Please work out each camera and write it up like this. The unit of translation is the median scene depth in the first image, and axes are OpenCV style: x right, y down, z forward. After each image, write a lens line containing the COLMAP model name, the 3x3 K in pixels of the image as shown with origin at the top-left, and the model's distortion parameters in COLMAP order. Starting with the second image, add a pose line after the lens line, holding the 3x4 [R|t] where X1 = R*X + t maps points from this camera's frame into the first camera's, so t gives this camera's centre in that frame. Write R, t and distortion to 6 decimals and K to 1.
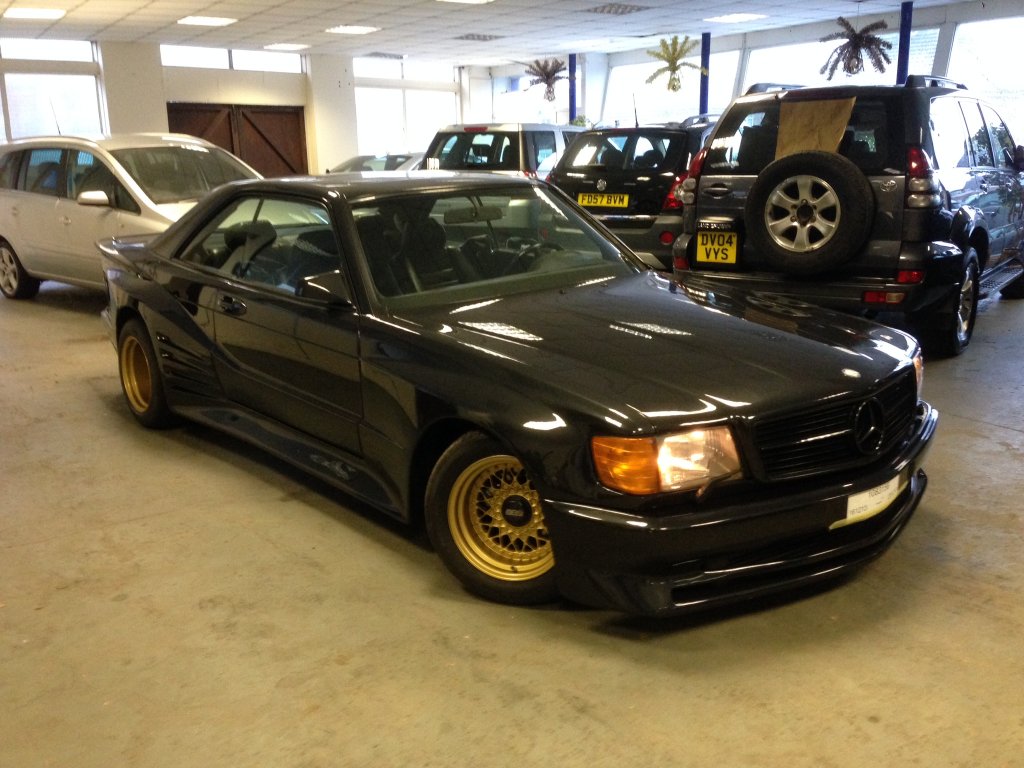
lens RADIAL K [[936.2, 0, 512.0], [0, 936.2, 384.0], [0, 0, 1]] dist [0.129149, -0.232285]
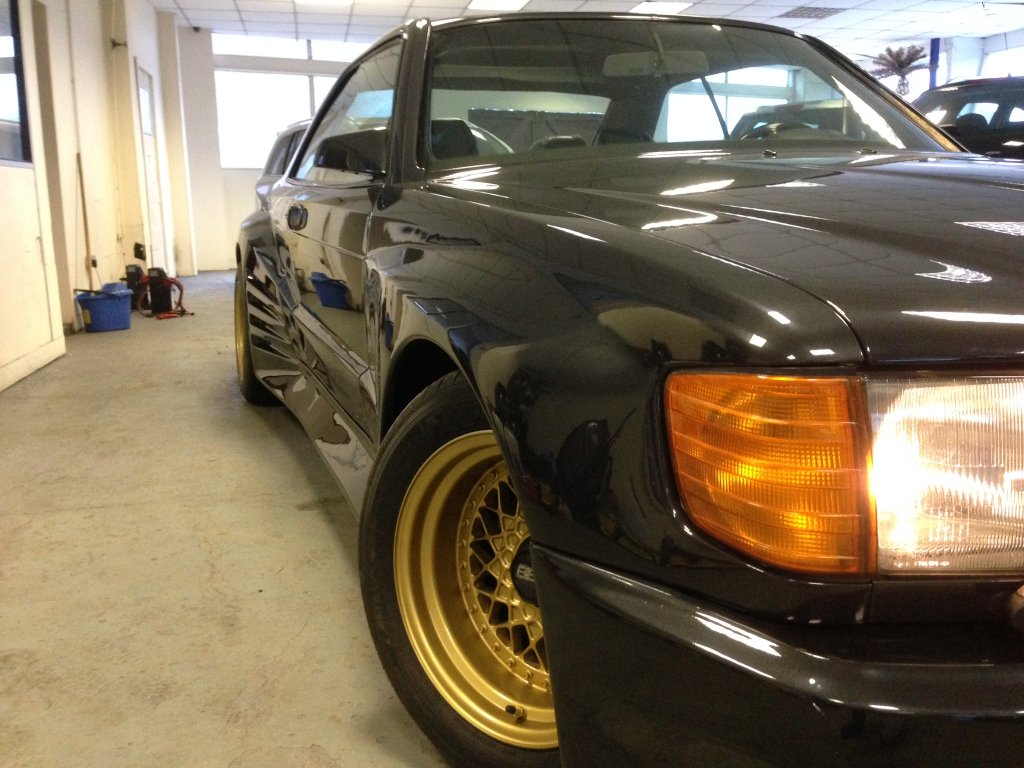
lens RADIAL K [[936.2, 0, 512.0], [0, 936.2, 384.0], [0, 0, 1]] dist [0.129149, -0.232285]
pose [[0.935394, 0.075623, -0.345426, 0.129105], [-0.094970, 0.994700, -0.039406, 0.067820], [0.340615, 0.069665, 0.937618, 0.581198]]
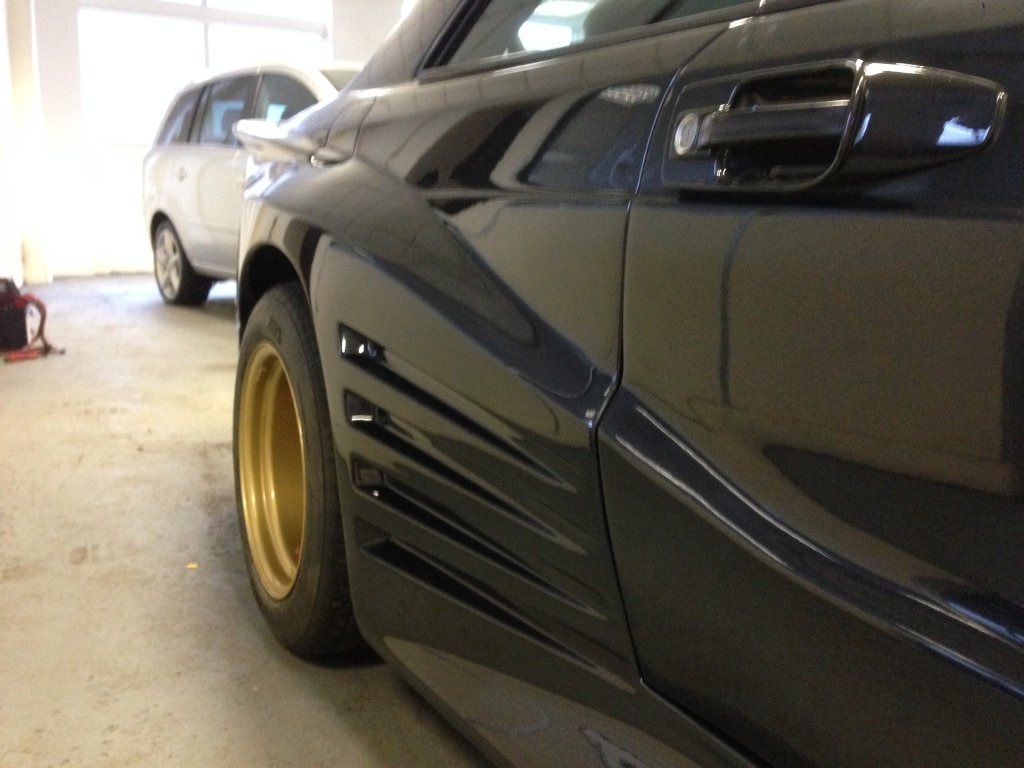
lens RADIAL K [[936.2, 0, 512.0], [0, 936.2, 384.0], [0, 0, 1]] dist [0.129149, -0.232285]
pose [[0.976495, 0.068878, -0.204238, -0.425402], [-0.081625, 0.995164, -0.054651, -0.044486], [0.199486, 0.070037, 0.977394, 1.171757]]
